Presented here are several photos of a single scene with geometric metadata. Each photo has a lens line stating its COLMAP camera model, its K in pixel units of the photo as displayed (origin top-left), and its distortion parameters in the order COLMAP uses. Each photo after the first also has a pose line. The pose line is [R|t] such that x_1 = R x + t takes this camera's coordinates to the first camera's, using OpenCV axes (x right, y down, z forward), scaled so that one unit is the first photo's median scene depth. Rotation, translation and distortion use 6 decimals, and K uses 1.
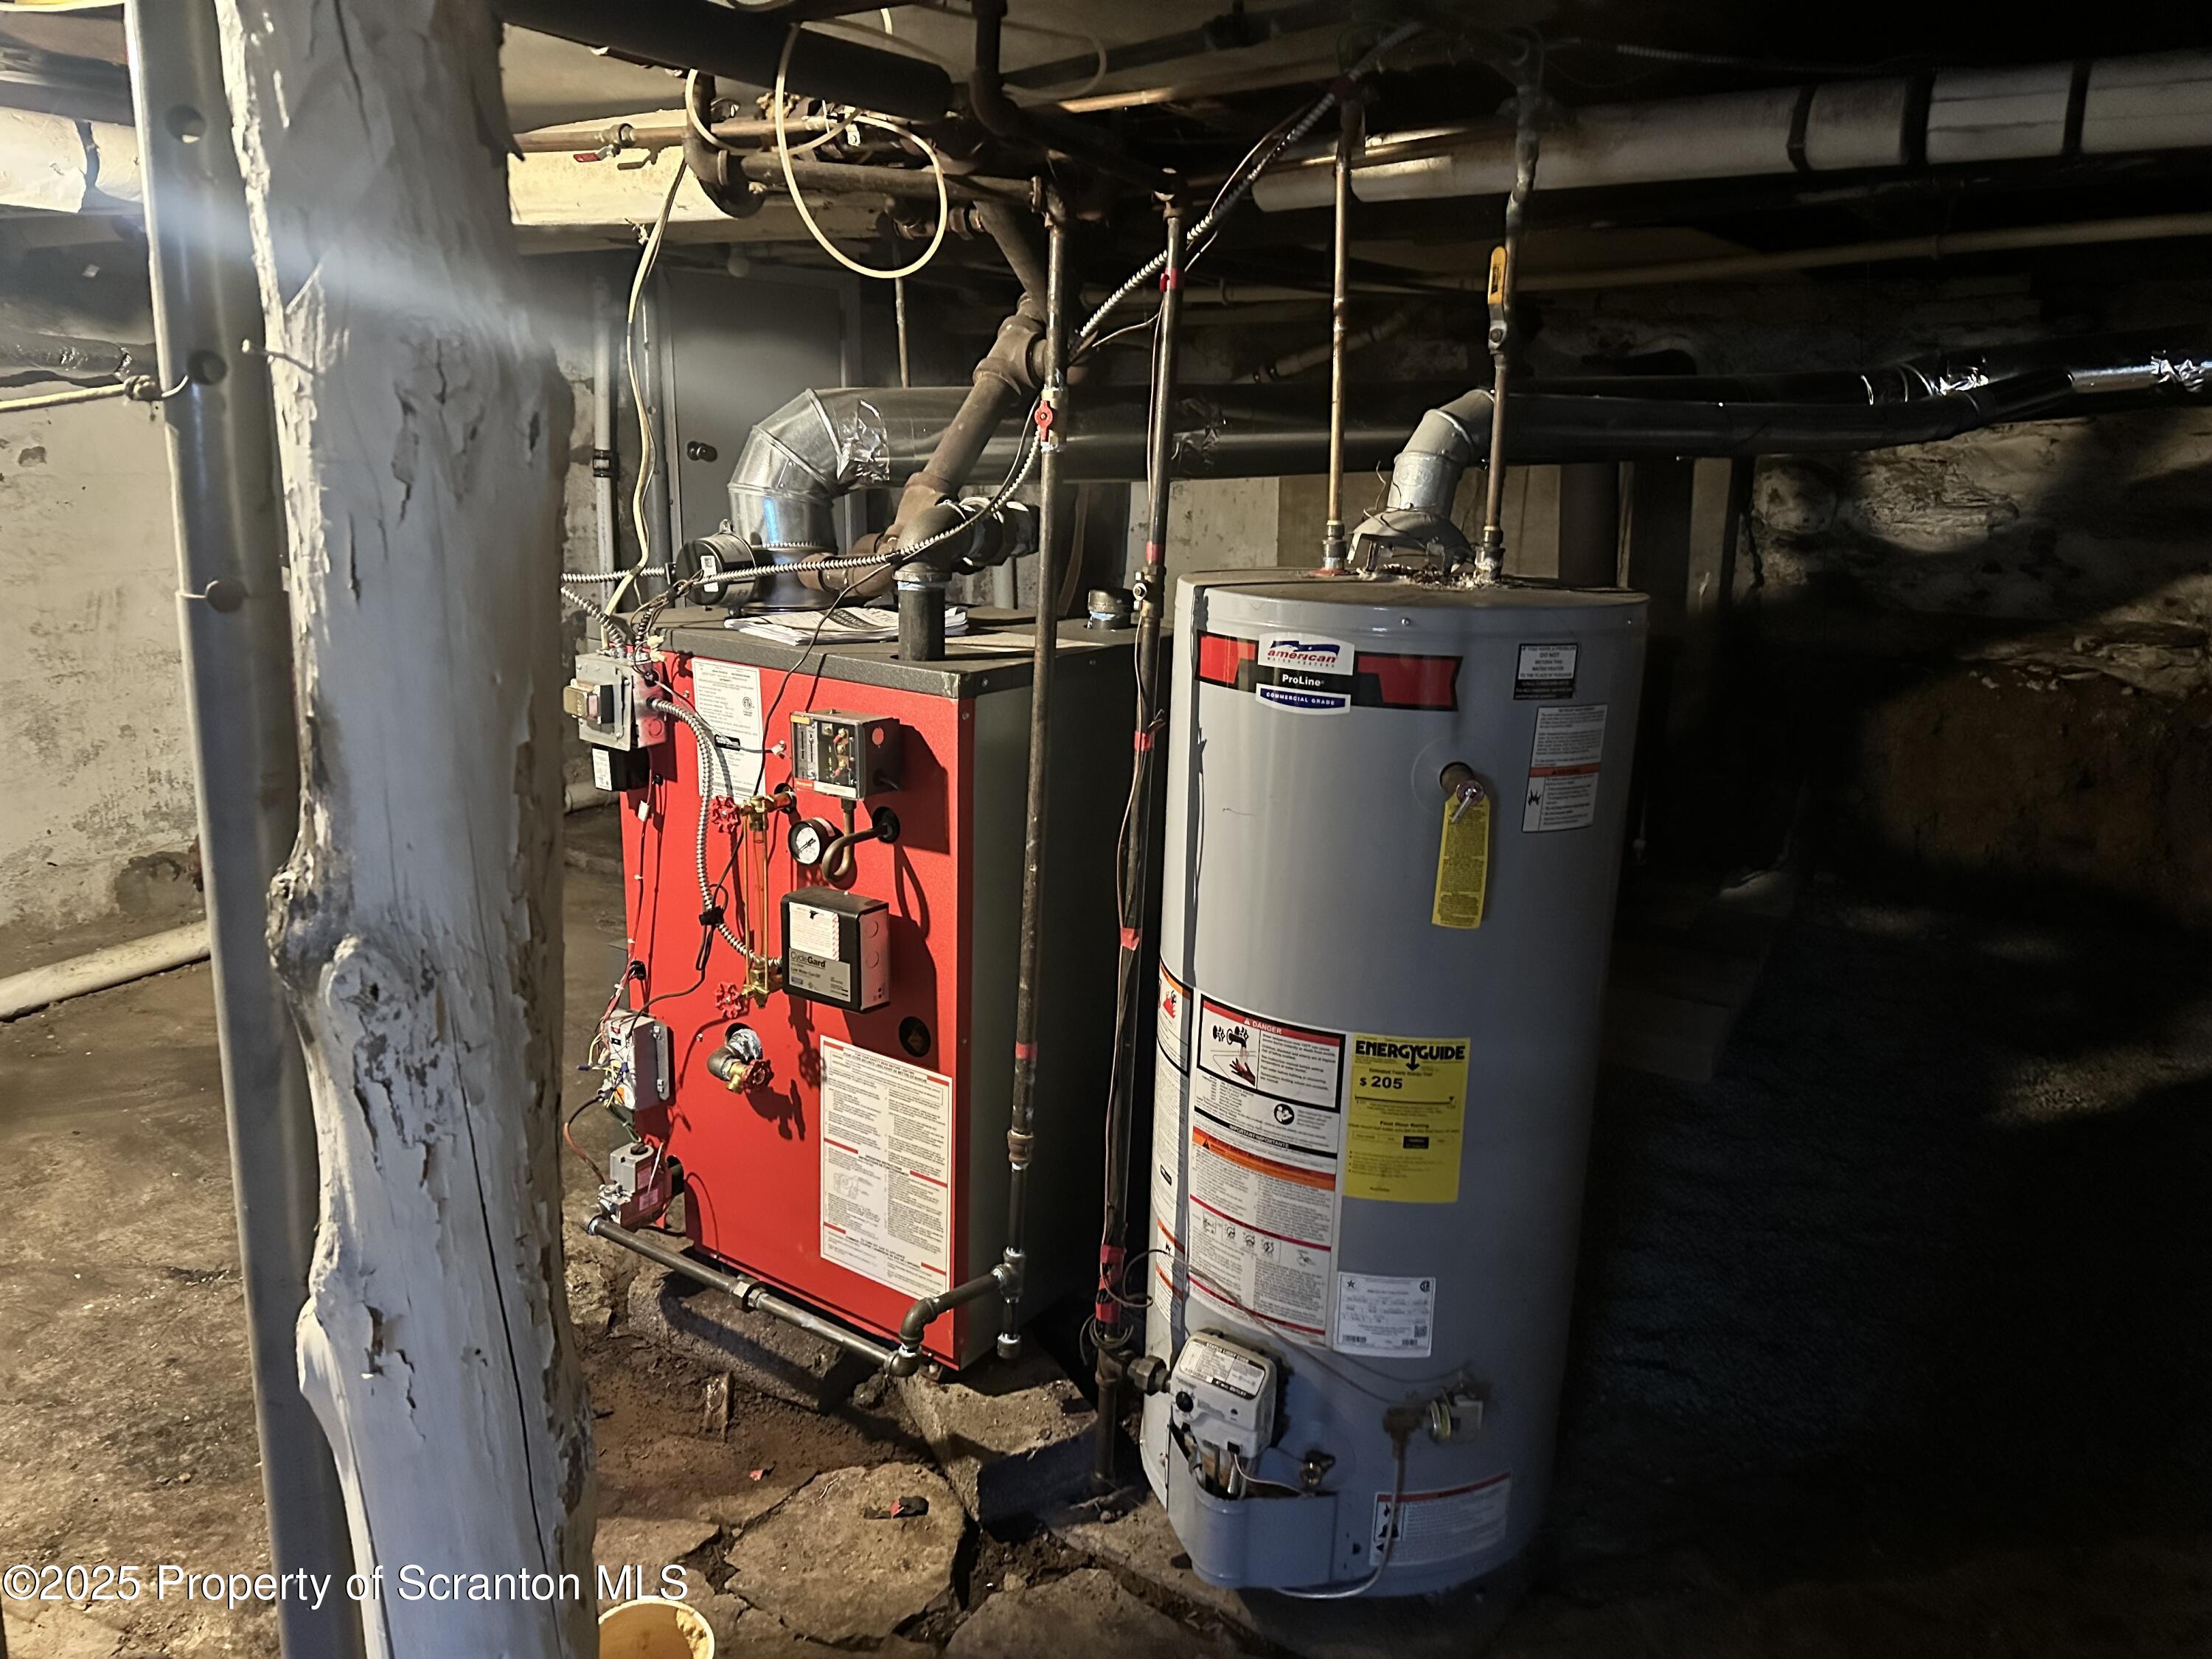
lens RADIAL K [[1573.3, 0, 1111.9], [0, 1573.3, 828.3], [0, 0, 1]] dist [0.109616, -0.137537]
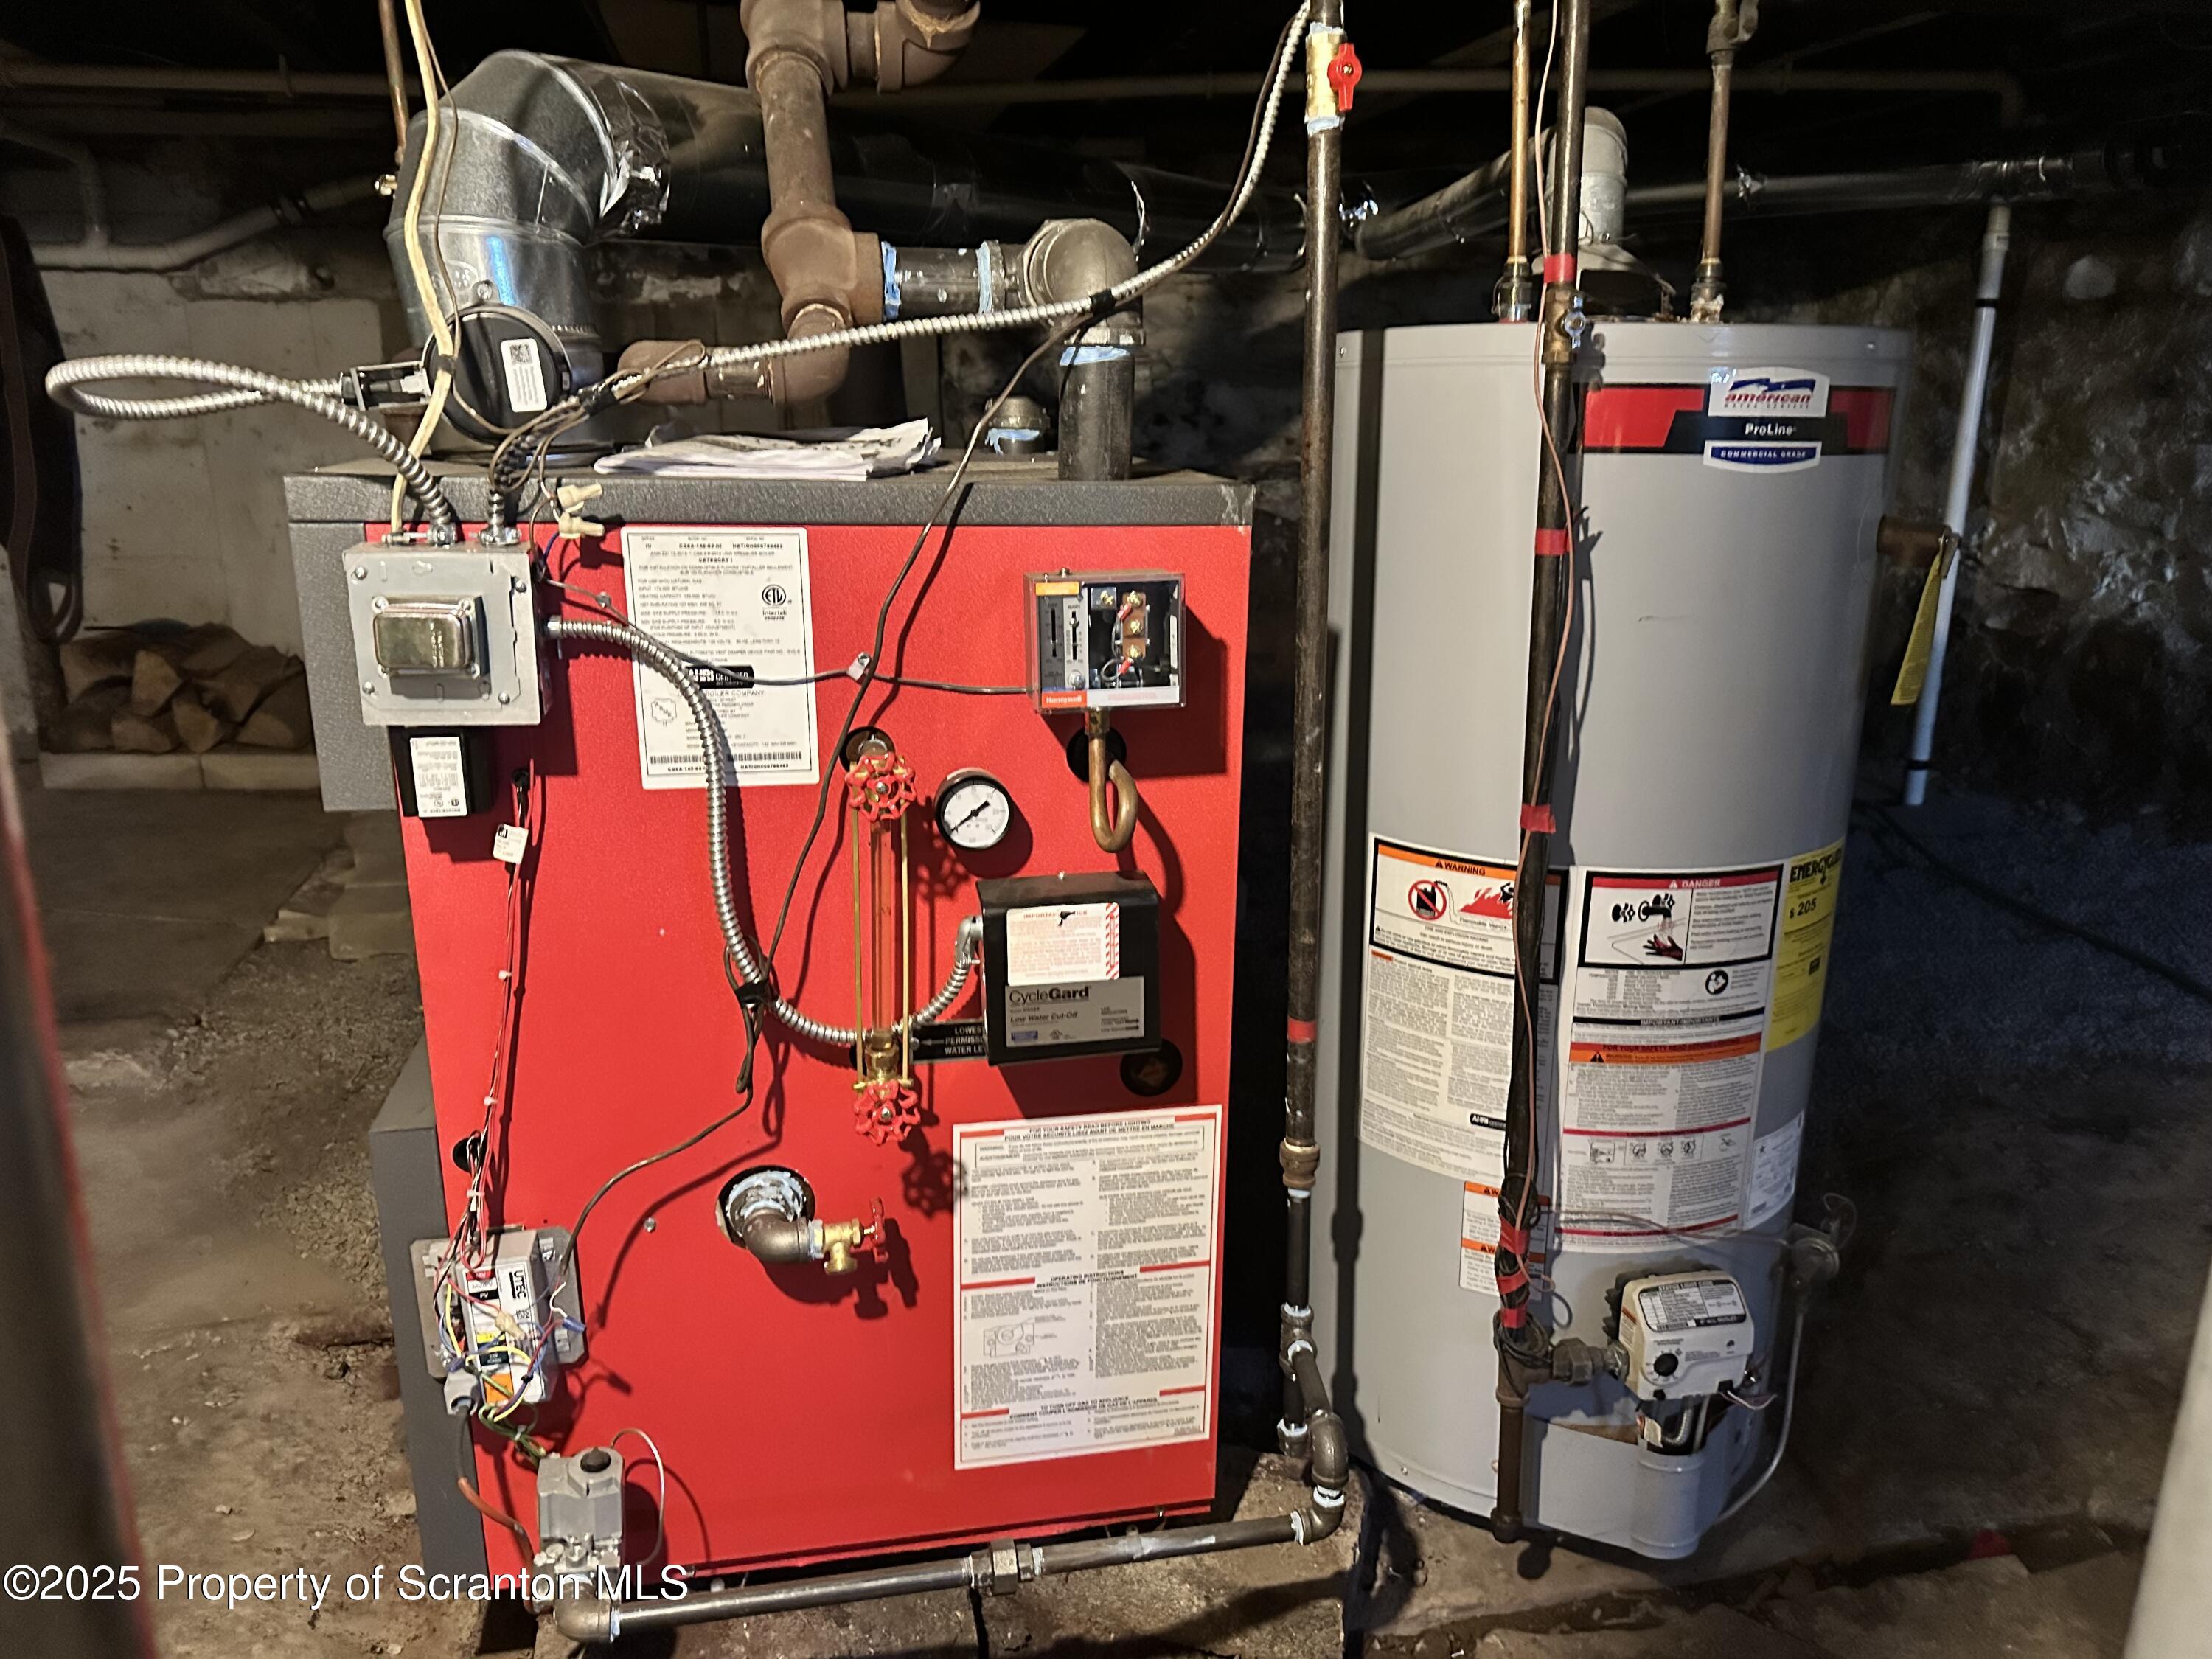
lens RADIAL K [[1517.3, 0, 985.5], [0, 1517.3, 844.0], [0, 0, 1]] dist [0.104649, -0.123480]
pose [[0.687685, -0.217762, 0.692581, -0.600238], [0.184323, 0.975068, 0.123562, -0.049630], [-0.702221, 0.042686, 0.710678, 0.607503]]
